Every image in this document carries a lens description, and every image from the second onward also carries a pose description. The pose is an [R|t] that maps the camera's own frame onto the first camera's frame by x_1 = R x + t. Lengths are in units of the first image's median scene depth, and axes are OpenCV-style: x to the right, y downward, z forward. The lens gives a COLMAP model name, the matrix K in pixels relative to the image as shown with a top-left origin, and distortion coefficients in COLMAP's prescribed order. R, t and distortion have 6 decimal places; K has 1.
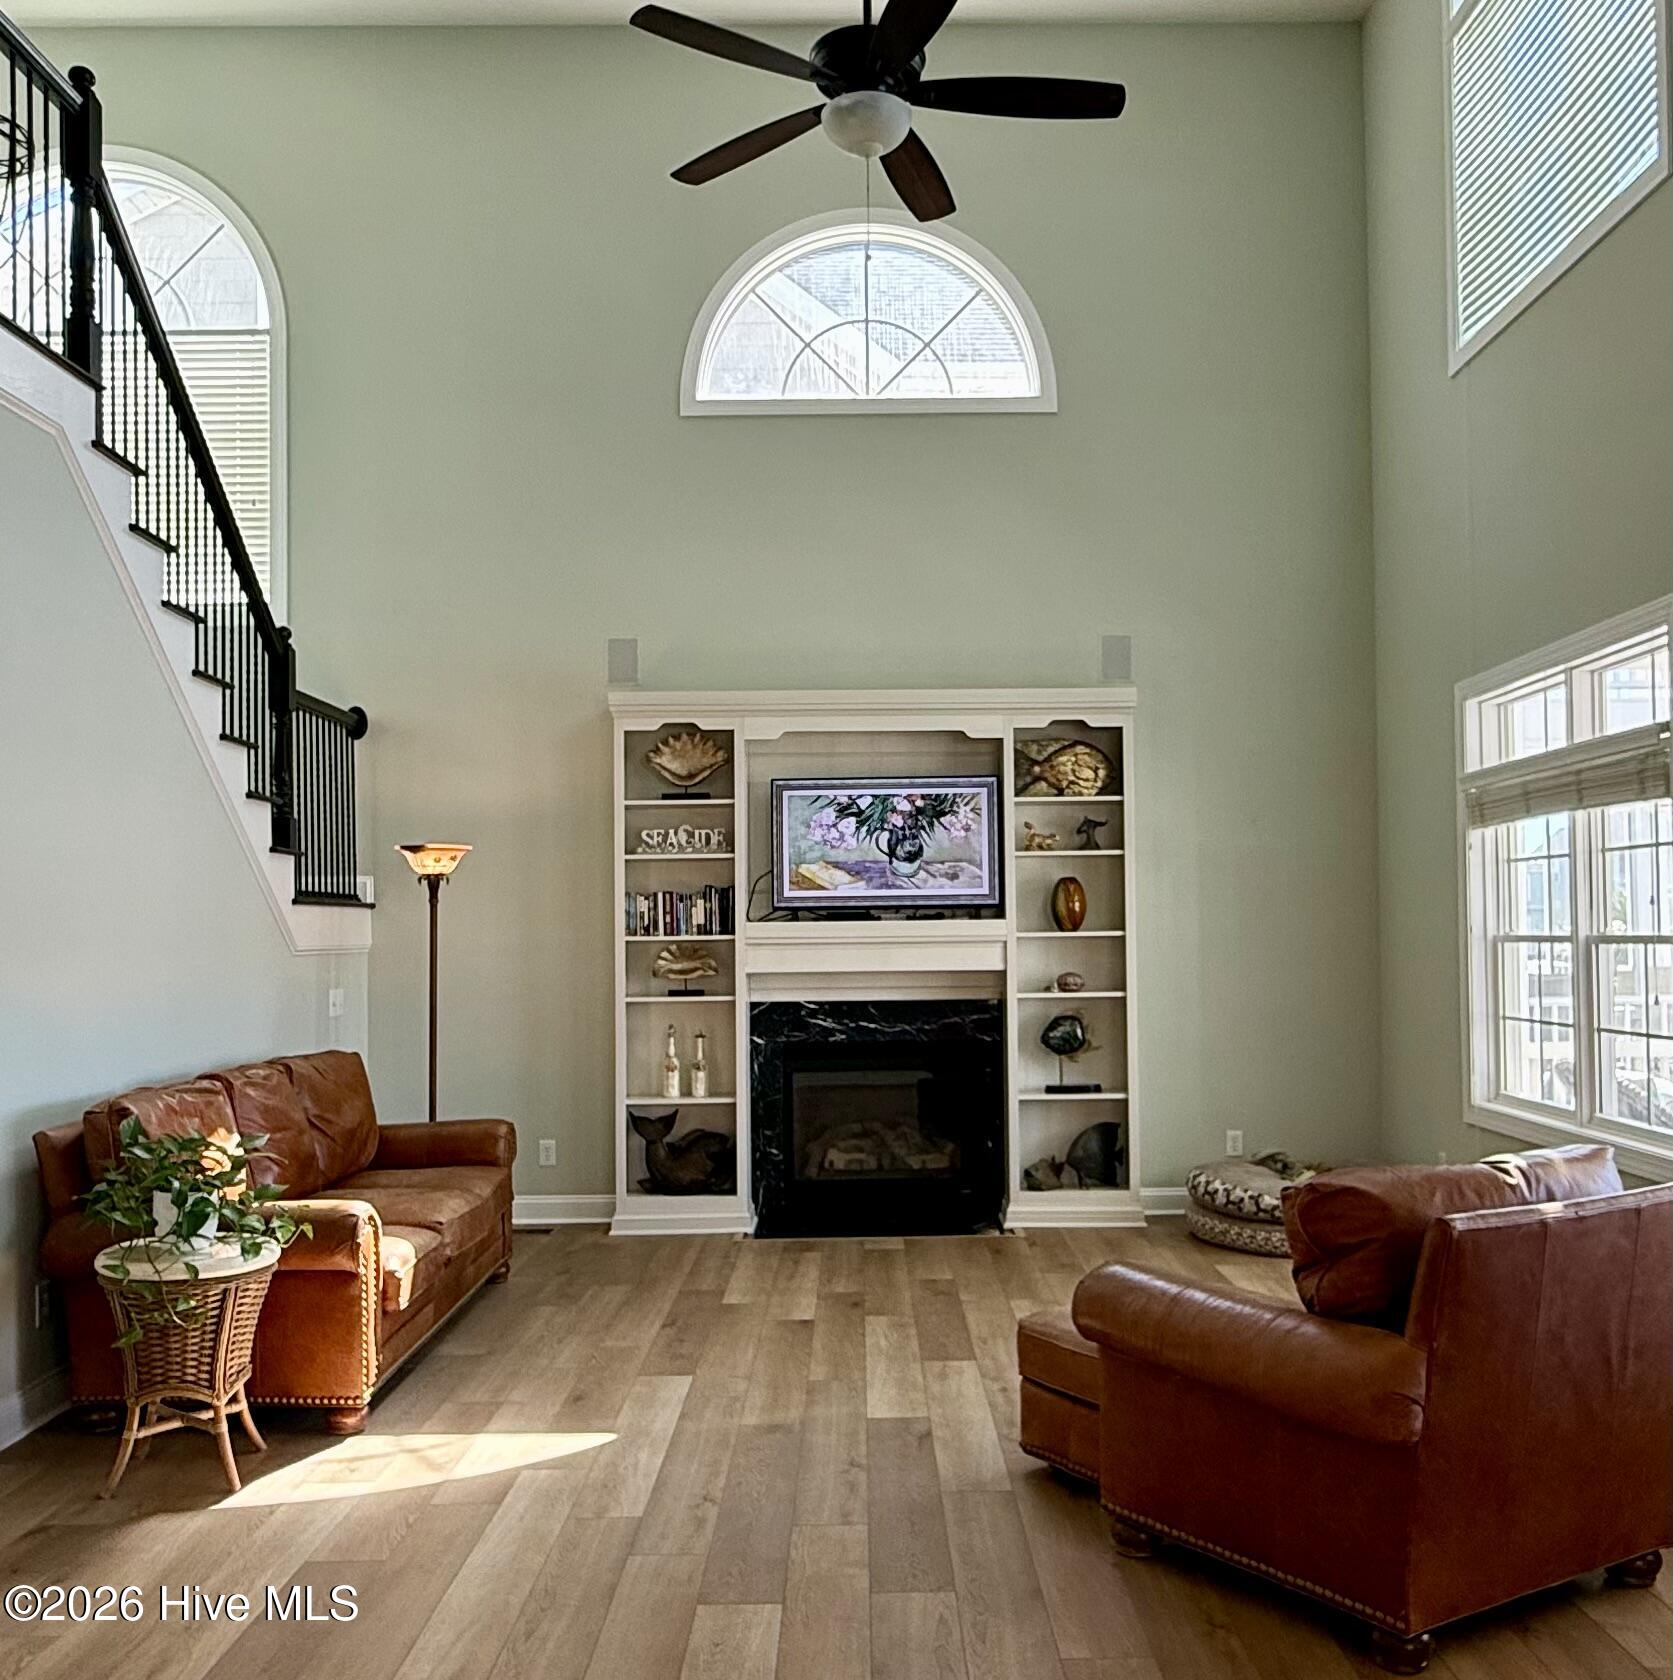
lens RADIAL K [[1634.4, 0, 892.7], [0, 1634.4, 900.6], [0, 0, 1]] dist [0.008189, -0.005765]
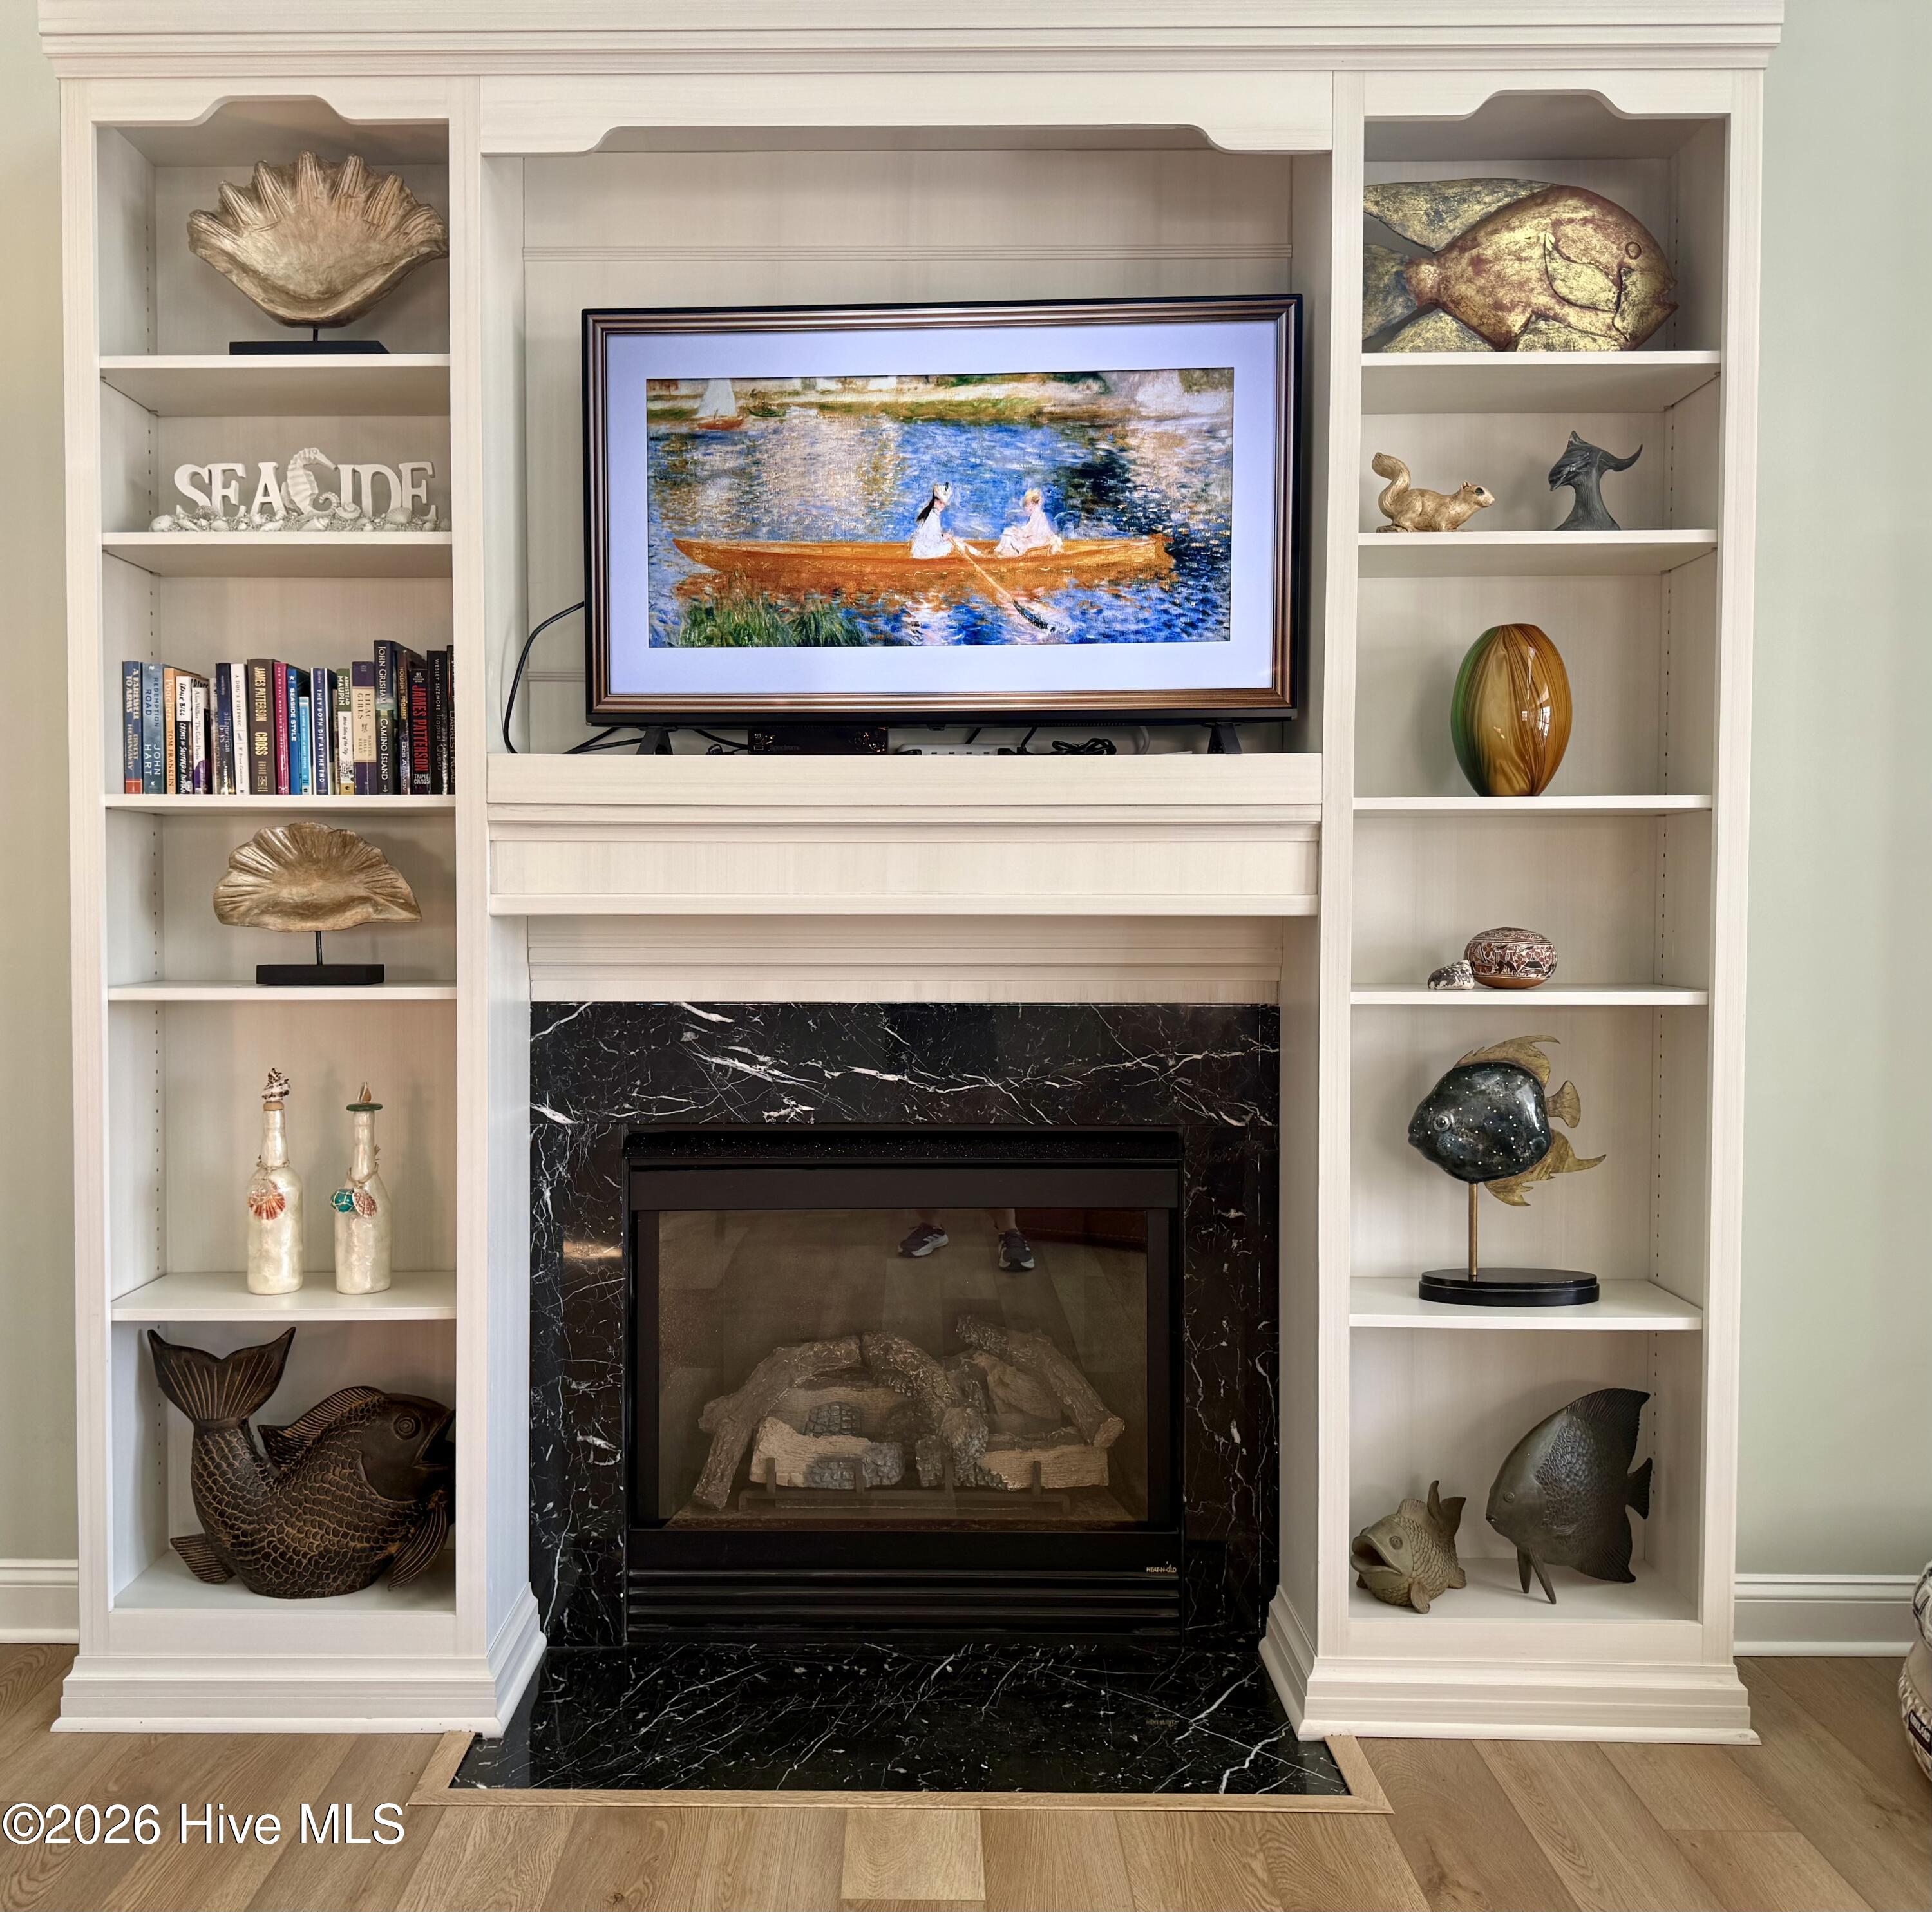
lens RADIAL K [[1763.9, 0, 878.0], [0, 1763.9, 954.9], [0, 0, 1]] dist [0.048736, -0.006702]
pose [[0.999214, 0.013680, -0.037201, -0.001939], [-0.011688, 0.998513, 0.053250, 0.032521], [0.037874, -0.052774, 0.997888, 0.651361]]
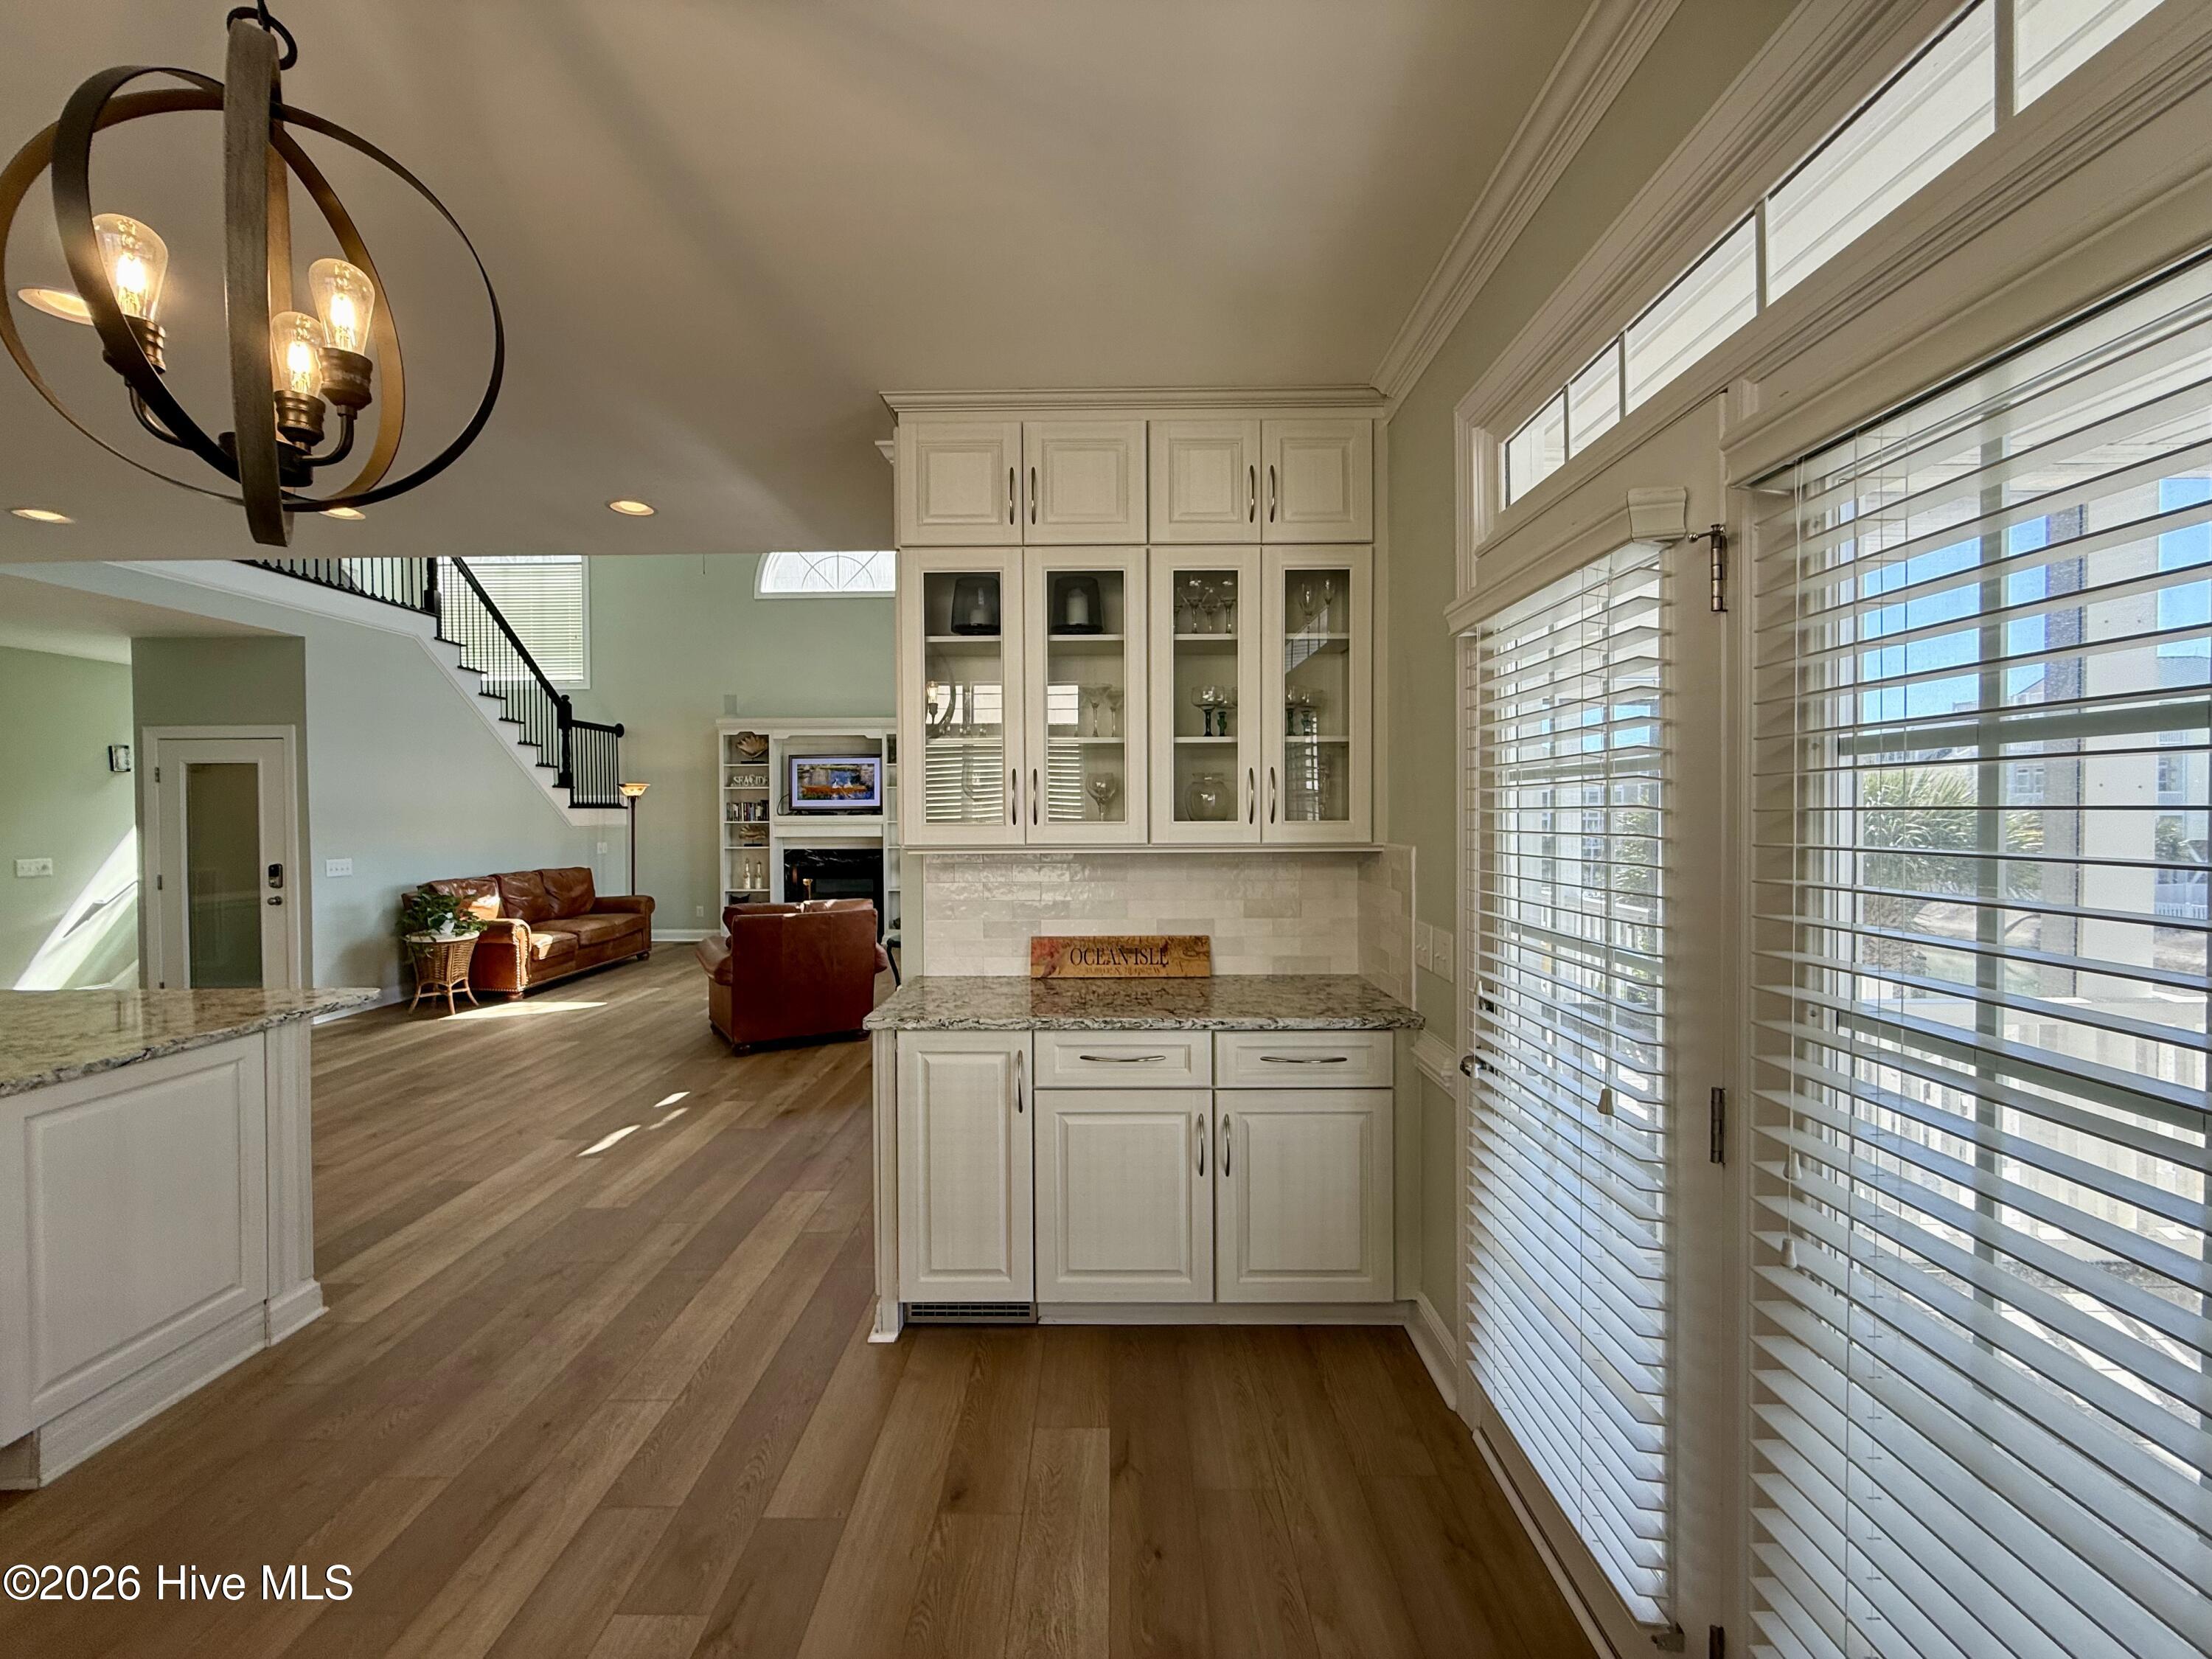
lens RADIAL K [[892.7, 0, 1106.0], [0, 892.7, 829.5], [0, 0, 1]] dist [0.000955, 0.000169]
pose [[0.999296, 0.006096, -0.037023, 0.437722], [-0.004681, 0.999260, 0.038171, -0.018490], [0.037229, -0.037971, 0.998585, -0.284576]]
